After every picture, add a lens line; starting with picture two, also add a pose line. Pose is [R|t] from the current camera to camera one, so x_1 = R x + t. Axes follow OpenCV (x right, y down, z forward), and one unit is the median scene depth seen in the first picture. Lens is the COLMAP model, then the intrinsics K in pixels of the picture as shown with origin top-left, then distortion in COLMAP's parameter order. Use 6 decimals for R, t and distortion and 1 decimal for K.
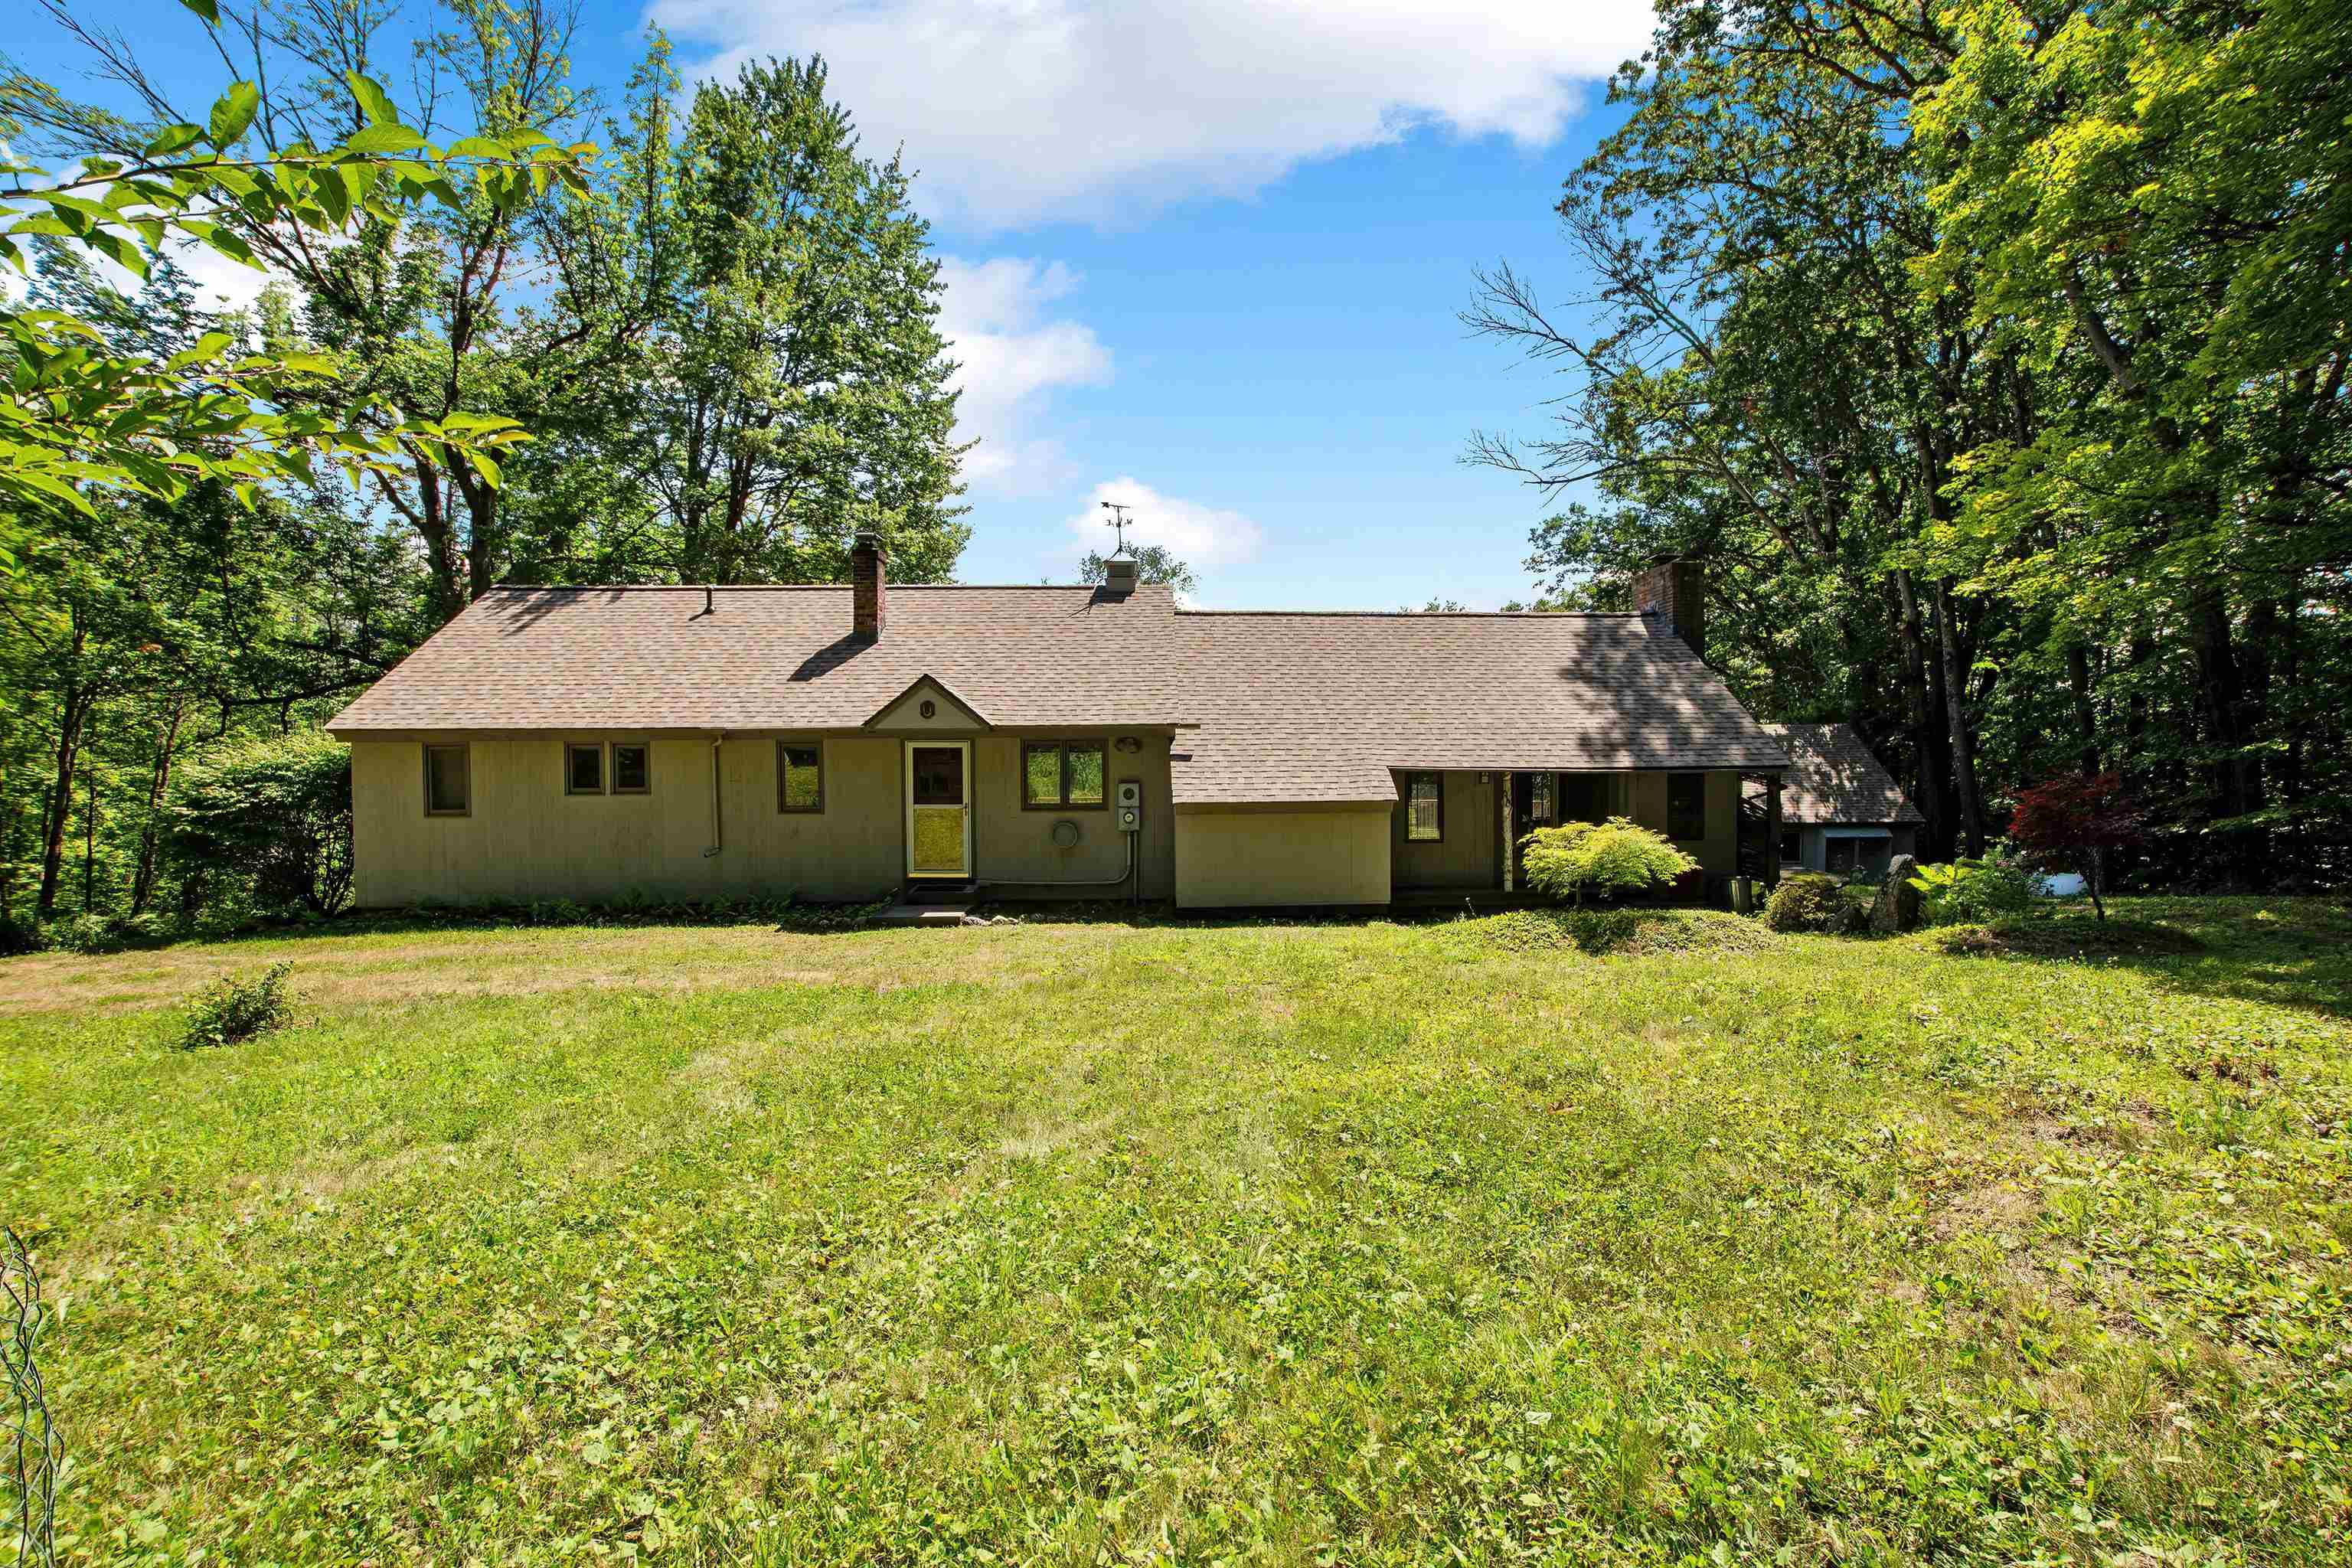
lens RADIAL K [[1064.8, 0, 1170.8], [0, 1064.8, 793.6], [0, 0, 1]] dist [-0.026578, 0.004840]
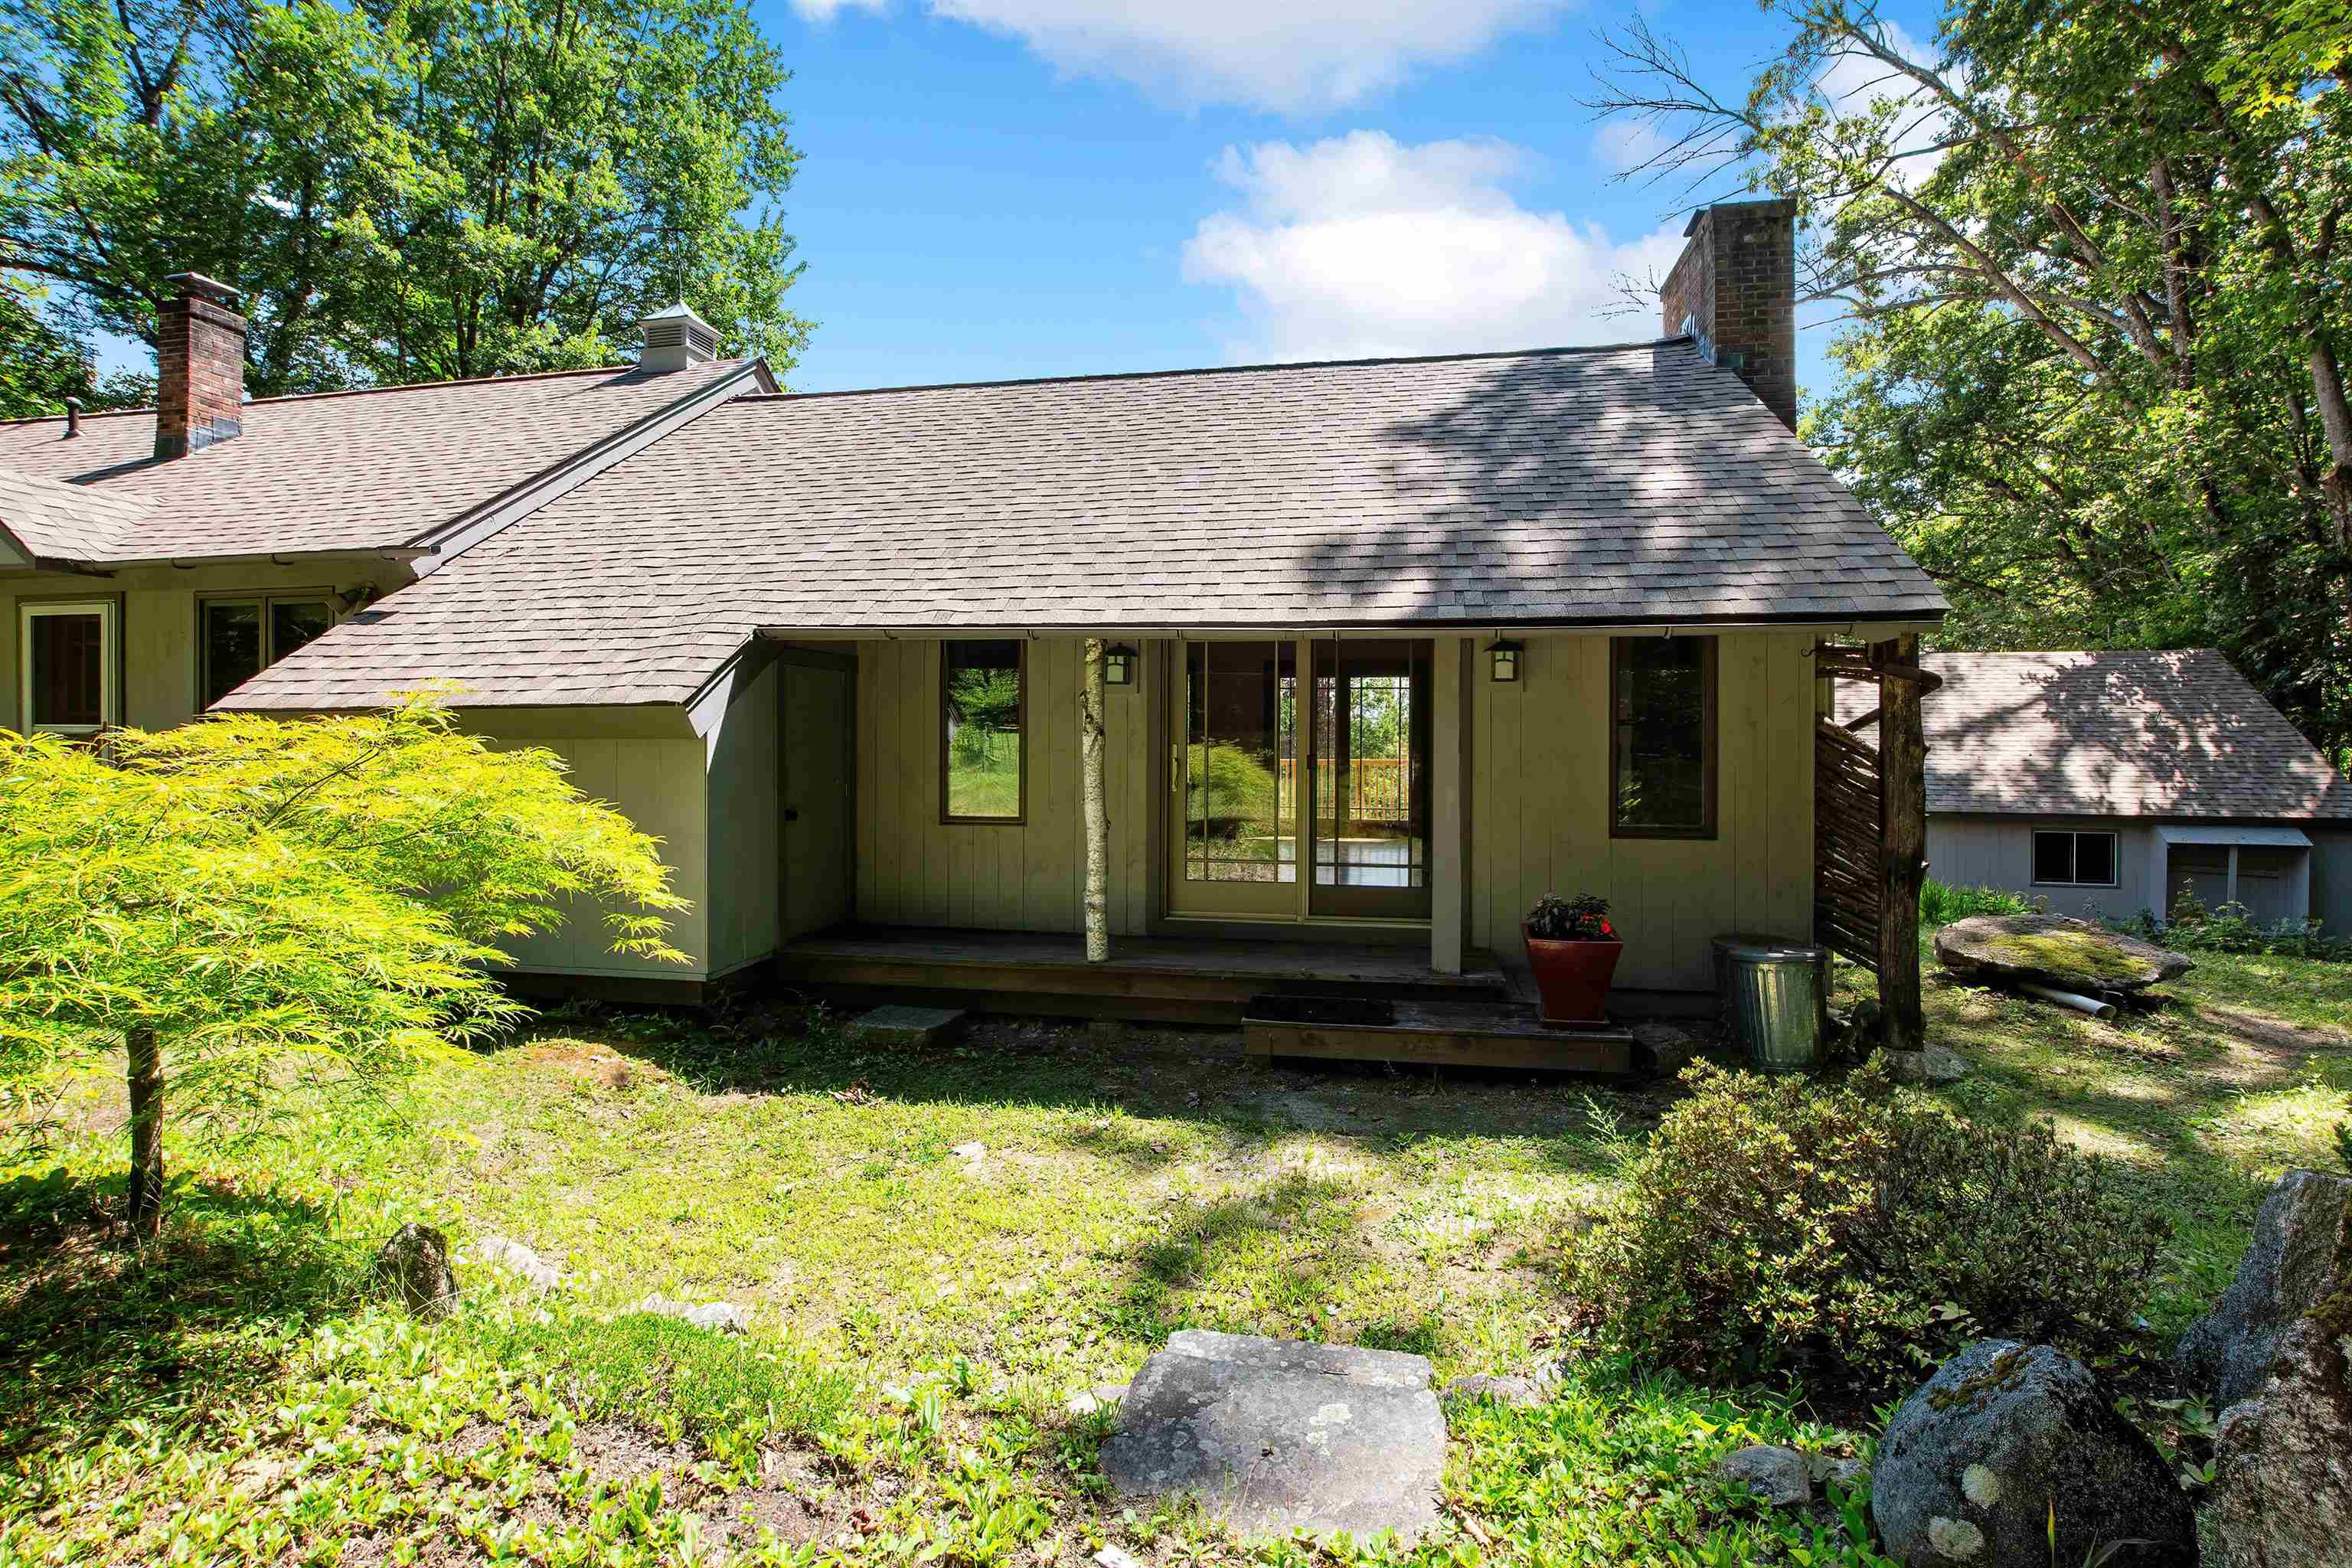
lens RADIAL K [[1064.8, 0, 1182.9], [0, 1064.8, 775.2], [0, 0, 1]] dist [-0.026578, 0.004840]
pose [[0.976490, 0.015989, -0.214968, 0.228158], [-0.015938, 0.999871, 0.001971, 0.013259], [0.214971, 0.001502, 0.976619, 0.341204]]
